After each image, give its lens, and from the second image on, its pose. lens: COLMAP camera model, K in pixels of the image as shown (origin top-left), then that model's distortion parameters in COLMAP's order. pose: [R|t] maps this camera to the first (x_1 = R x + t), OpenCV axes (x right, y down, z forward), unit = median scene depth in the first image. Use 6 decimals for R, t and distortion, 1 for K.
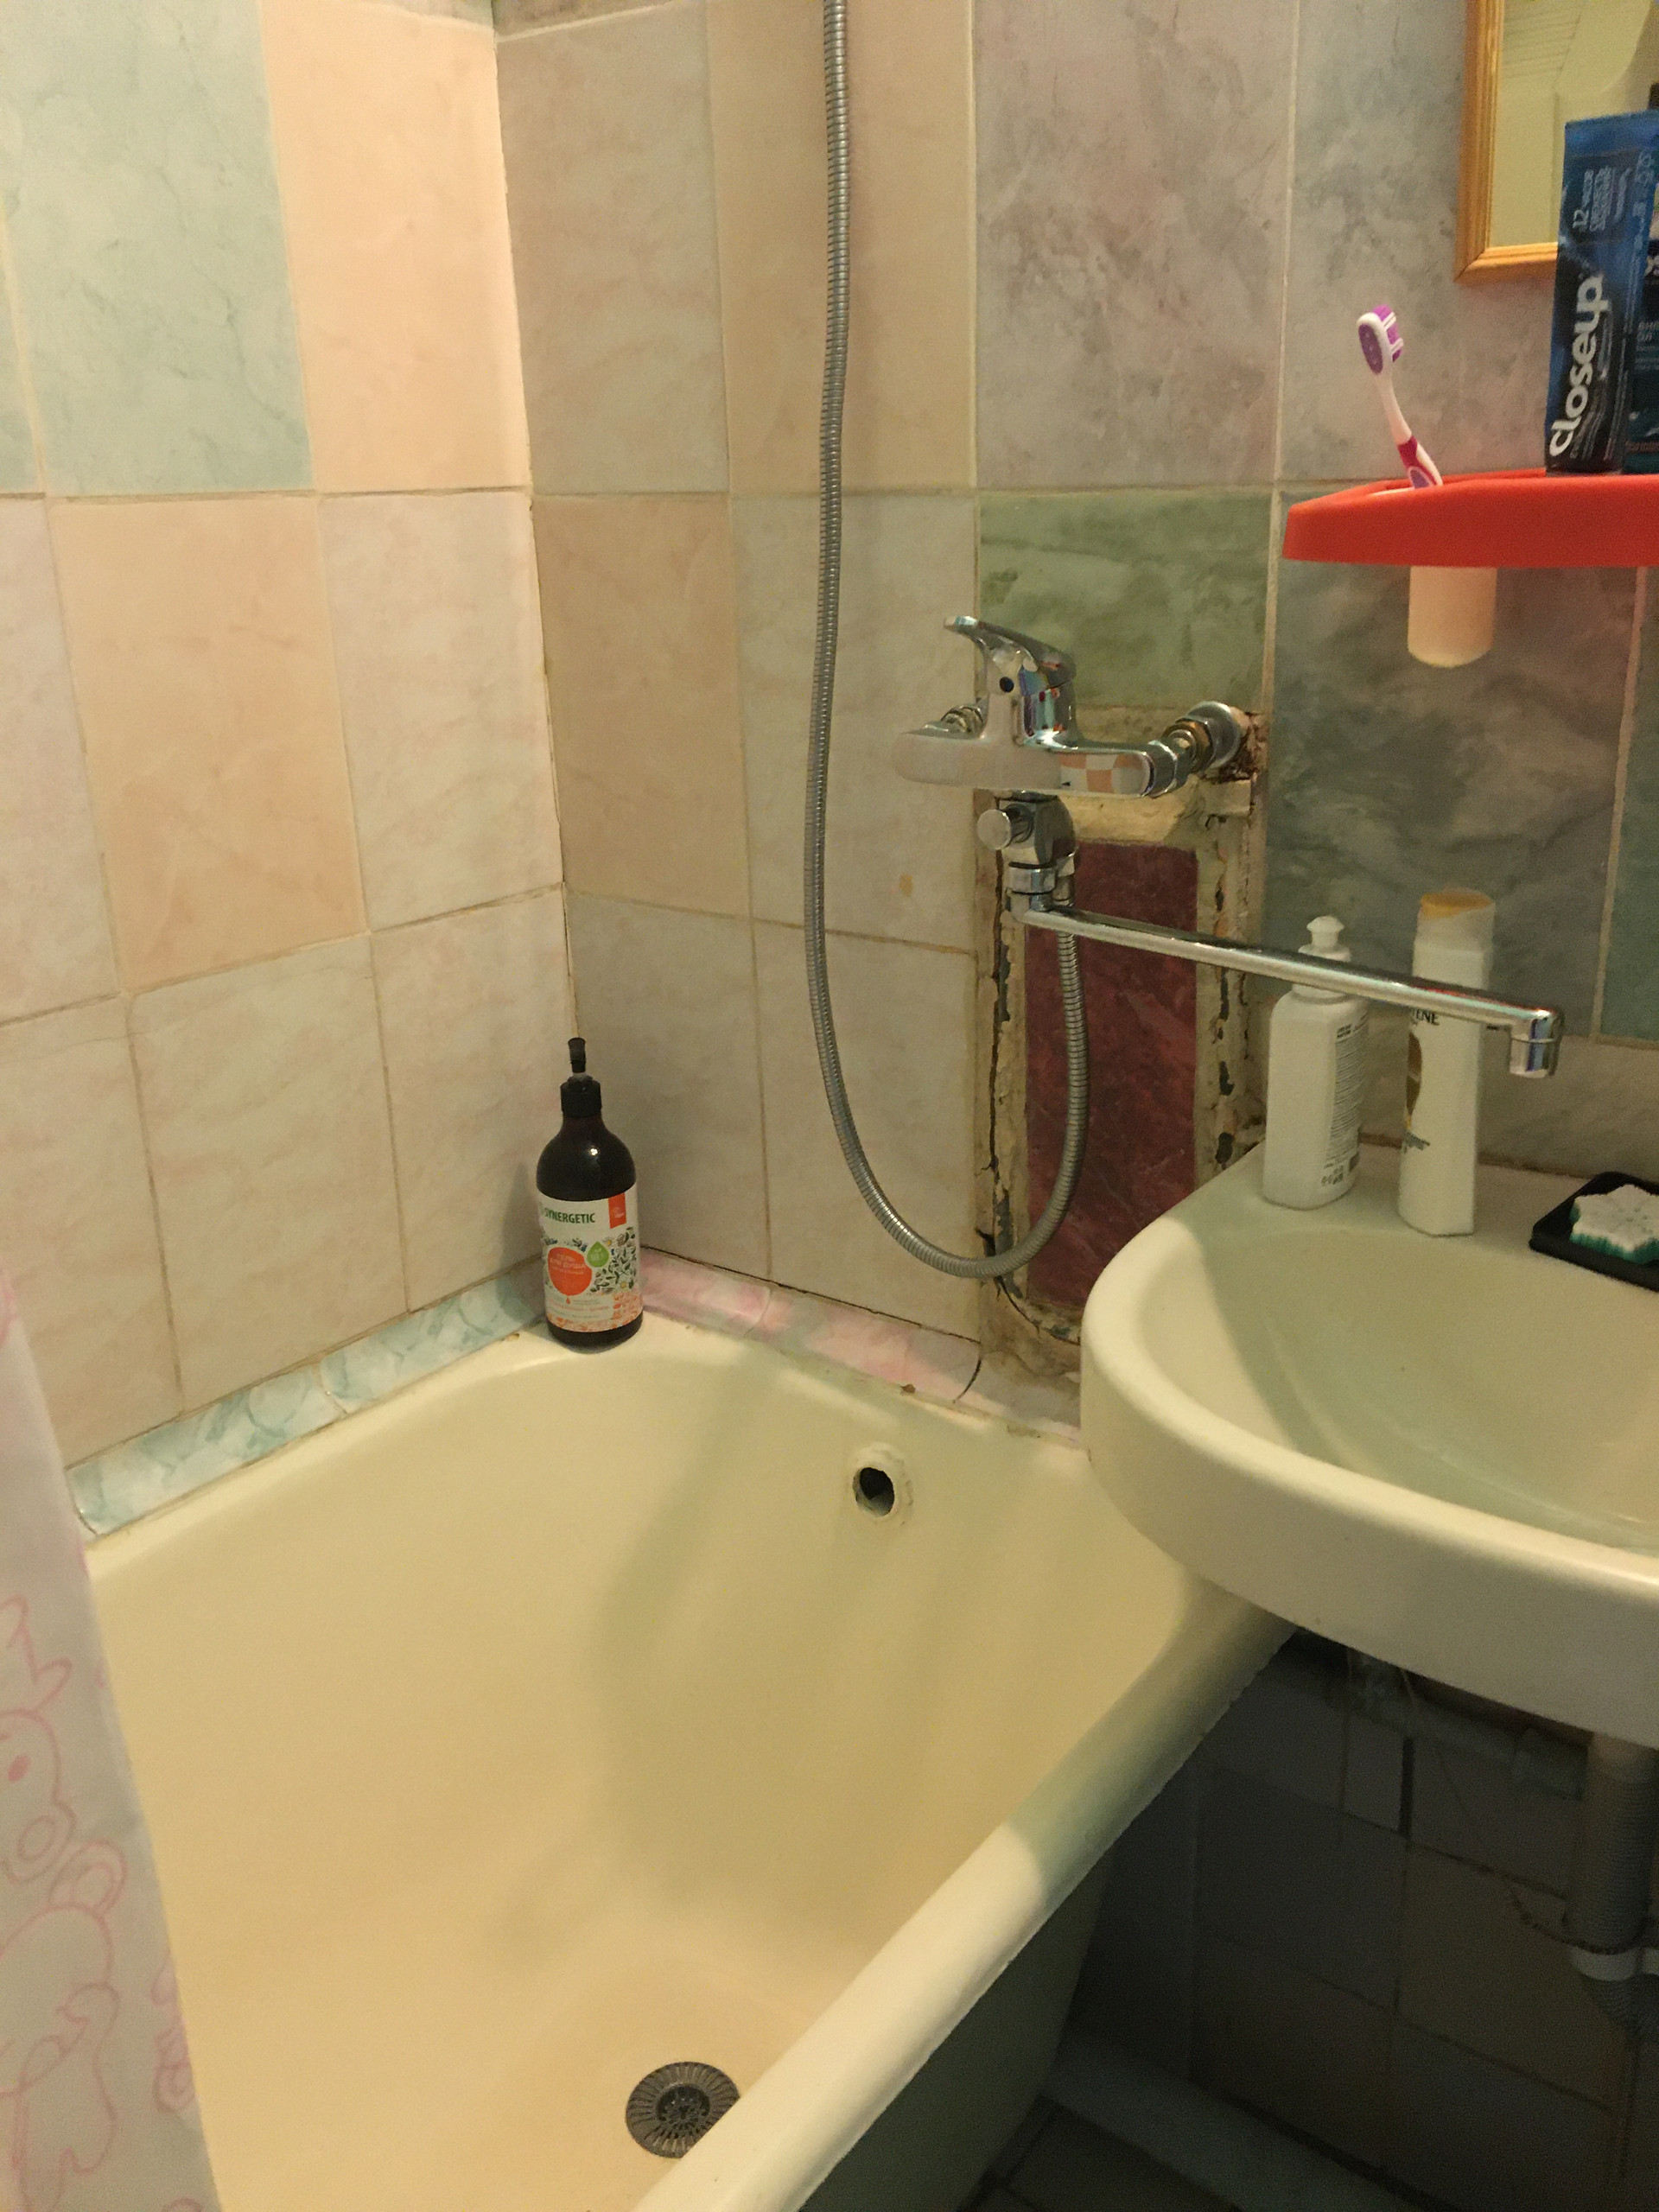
lens RADIAL K [[1874.4, 0, 815.5], [0, 1874.4, 1105.7], [0, 0, 1]] dist [0.048743, -0.089859]
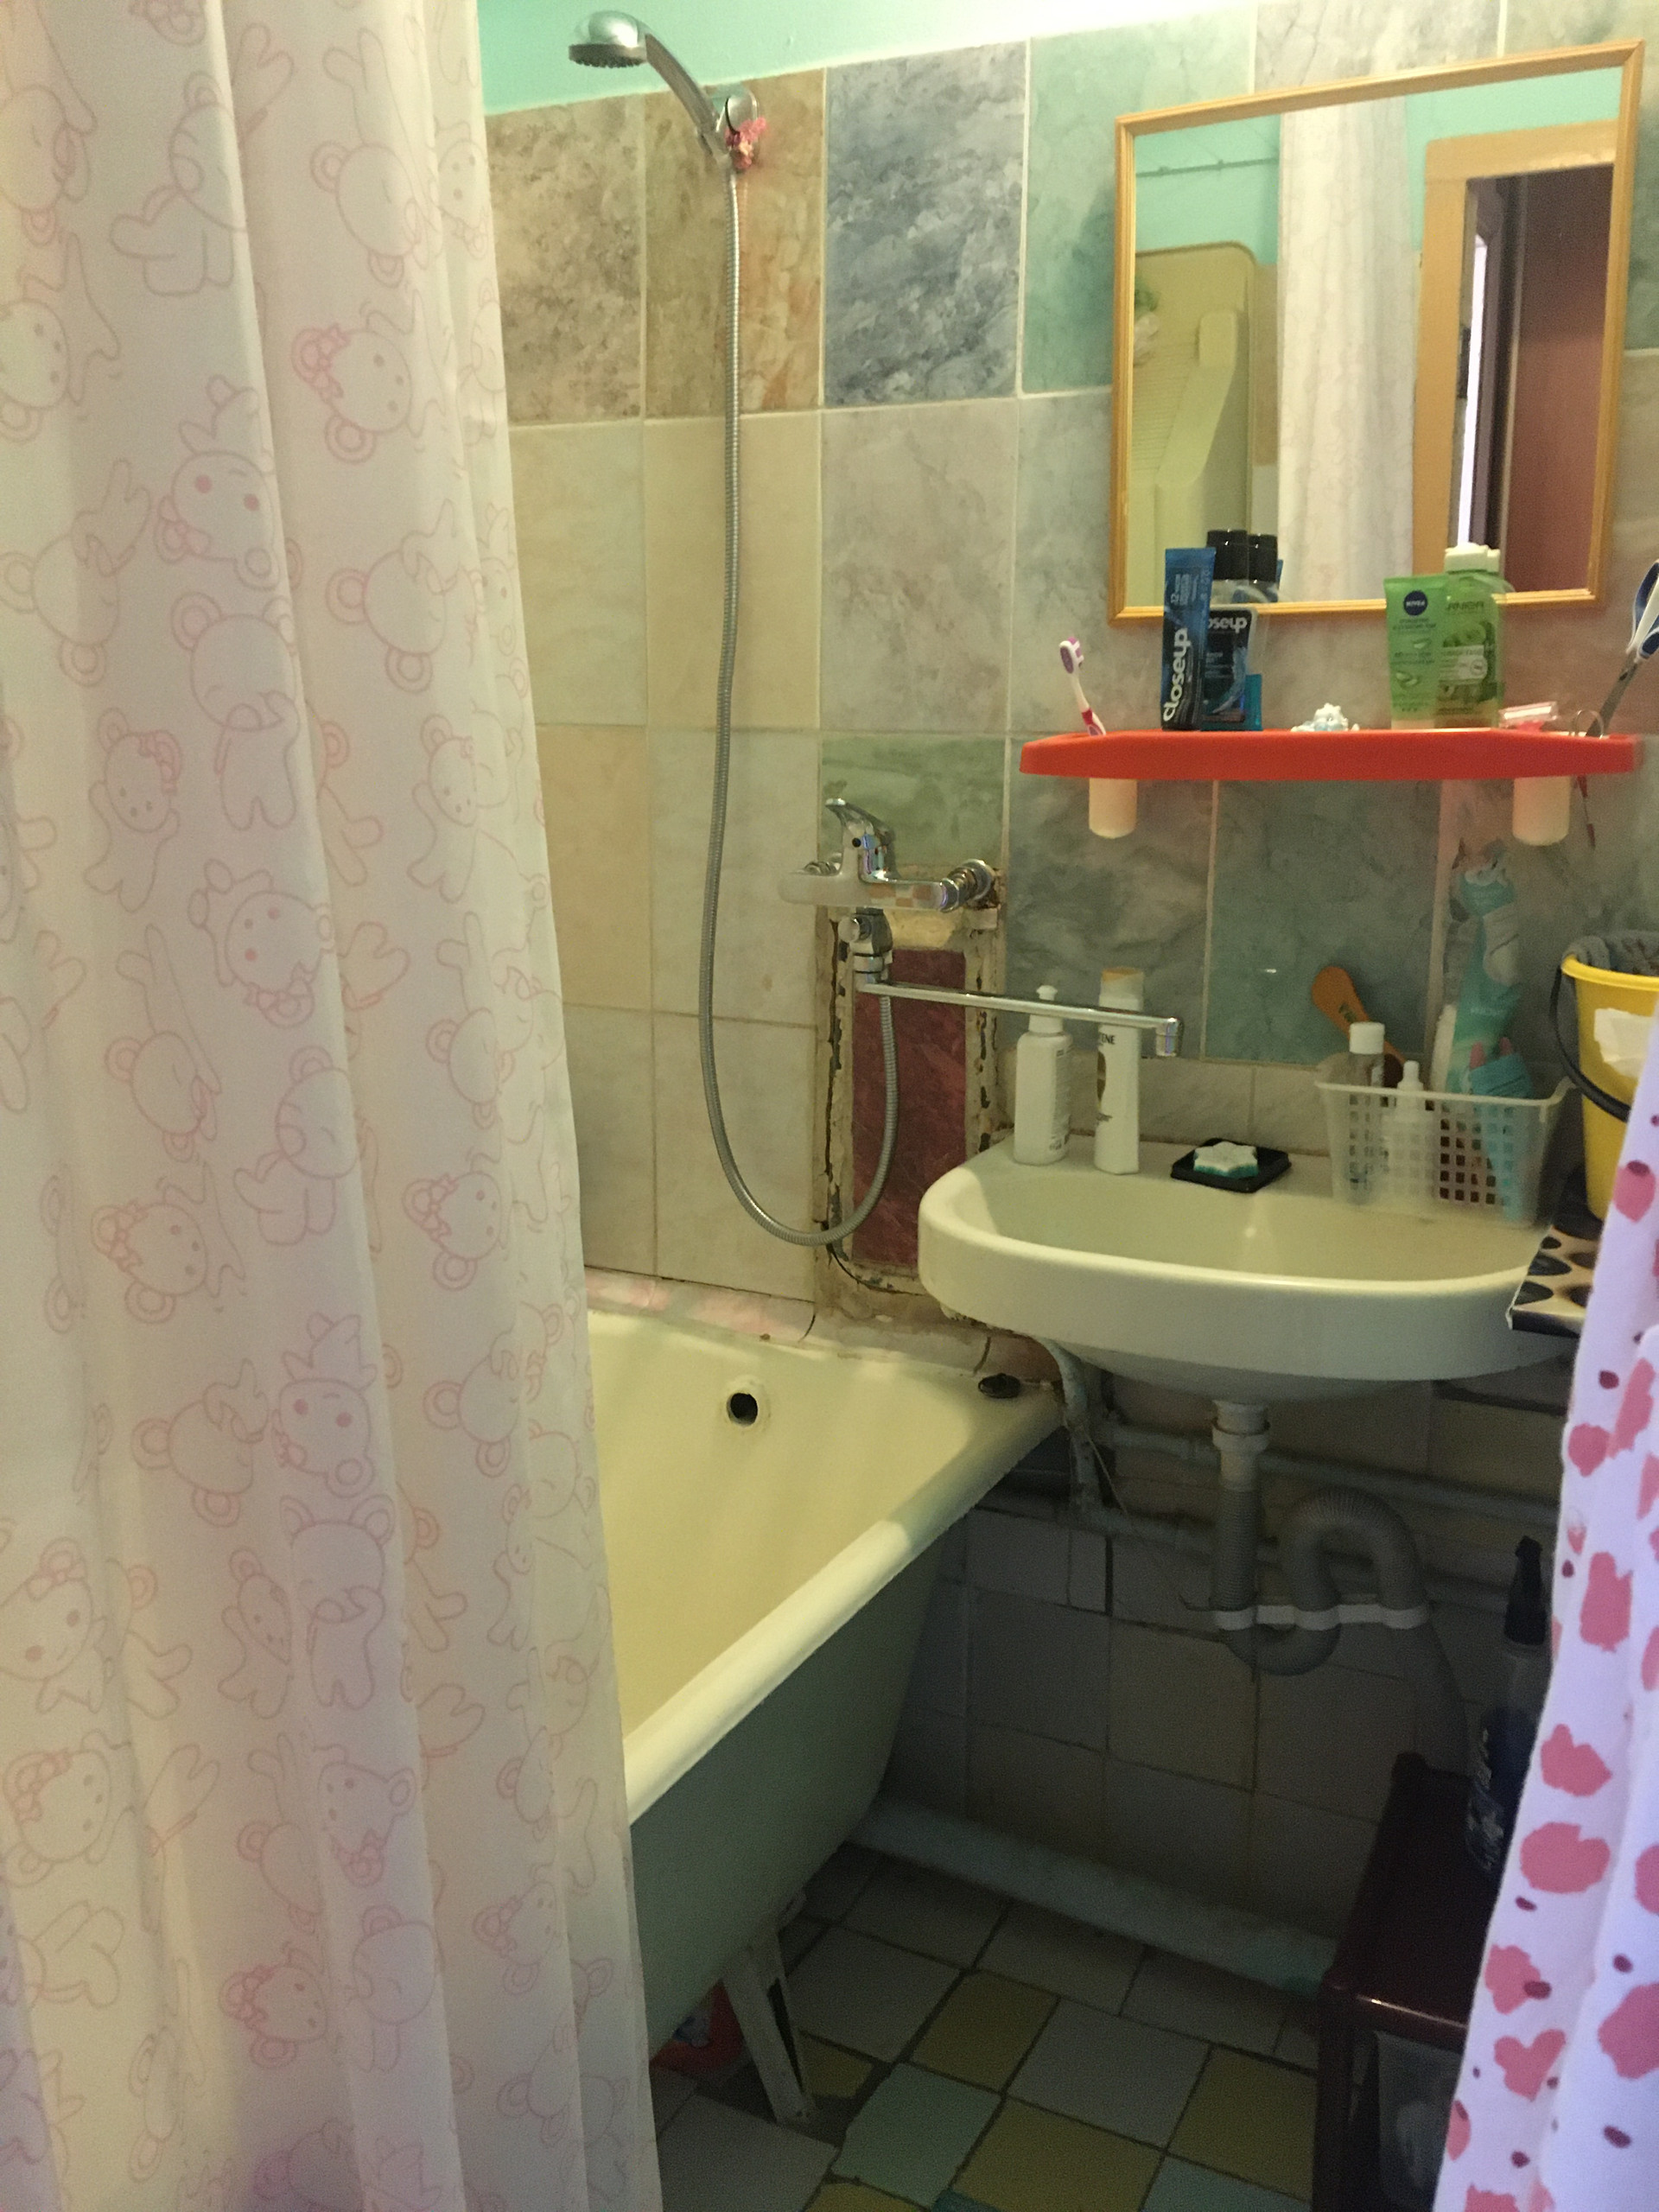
lens RADIAL K [[1874.4, 0, 828.1], [0, 1874.4, 1111.6], [0, 0, 1]] dist [0.048743, -0.089859]
pose [[0.982419, 0.004596, 0.186632, -0.214234], [0.019522, 0.991687, -0.127184, 0.204695], [-0.185665, 0.128591, 0.974163, -0.531990]]
